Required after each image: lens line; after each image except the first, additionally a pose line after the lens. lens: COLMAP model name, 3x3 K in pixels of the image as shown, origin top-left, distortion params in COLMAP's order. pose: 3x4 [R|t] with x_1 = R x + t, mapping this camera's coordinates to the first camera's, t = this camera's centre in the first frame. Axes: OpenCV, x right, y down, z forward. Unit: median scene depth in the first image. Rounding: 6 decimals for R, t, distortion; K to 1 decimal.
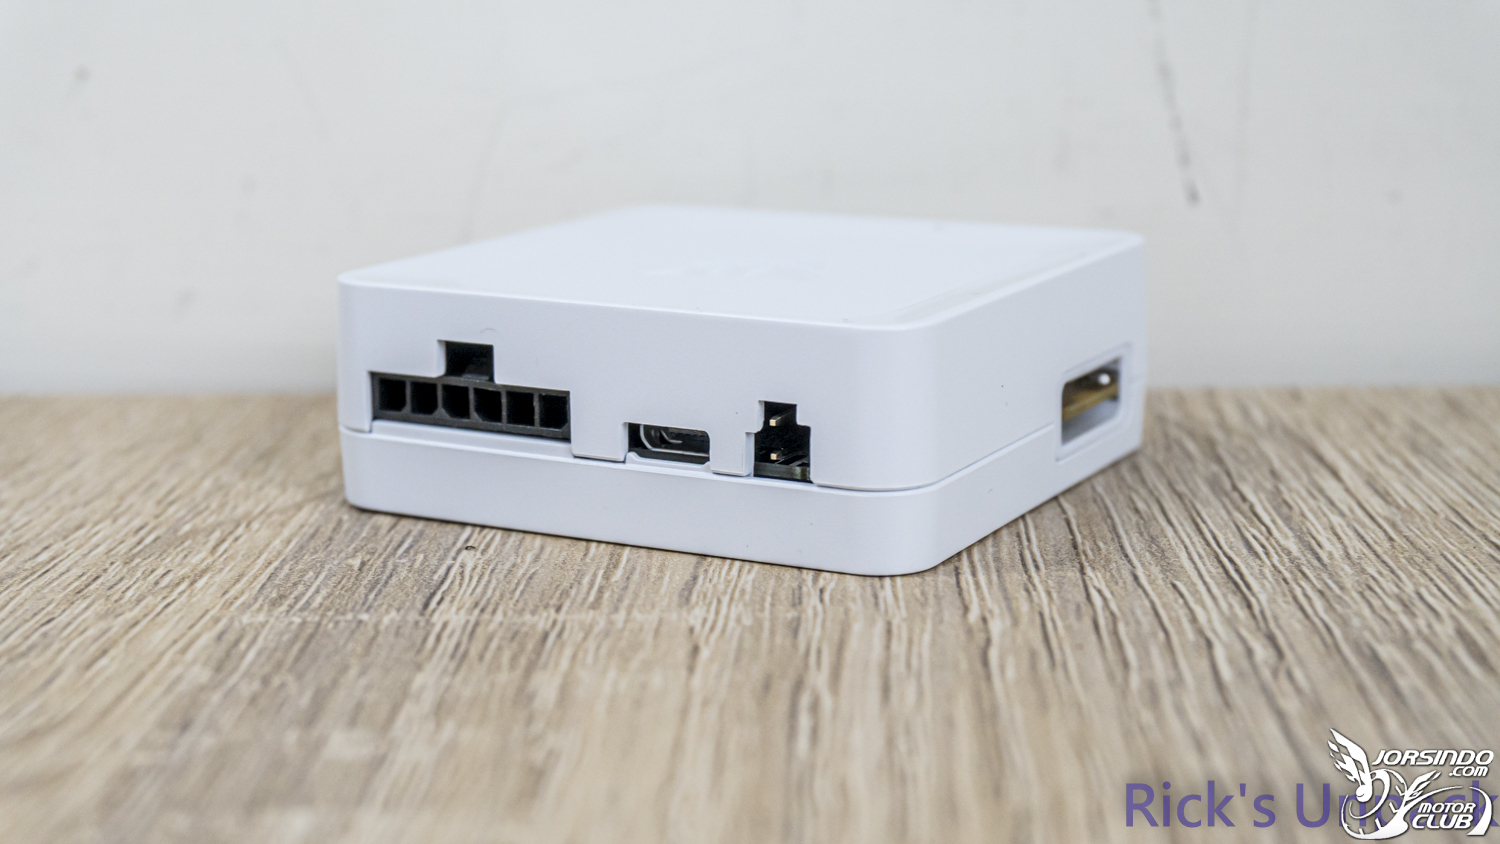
lens RADIAL K [[2571.6, 0, 750.1], [0, 2571.6, 425.9], [0, 0, 1]] dist [0.161475, 0.000000]
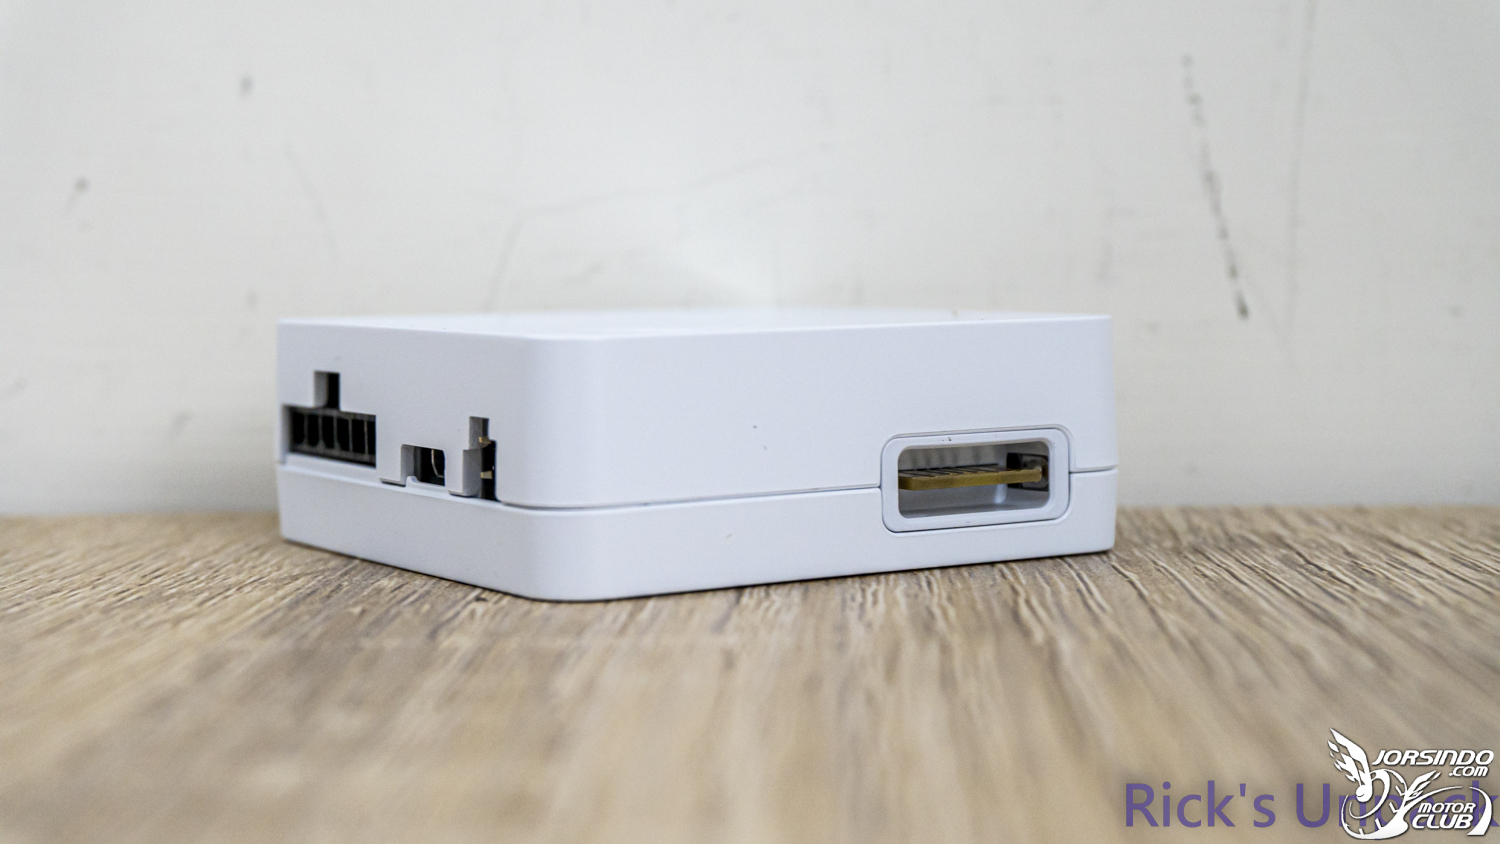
lens RADIAL K [[2571.6, 0, 751.1], [0, 2571.6, 419.3], [0, 0, 1]] dist [0.161475, 0.000000]
pose [[0.999999, 0.001287, -0.000035, -0.012456], [-0.001279, 0.989524, -0.144366, 0.114104], [-0.000151, 0.144366, 0.989524, 0.082763]]
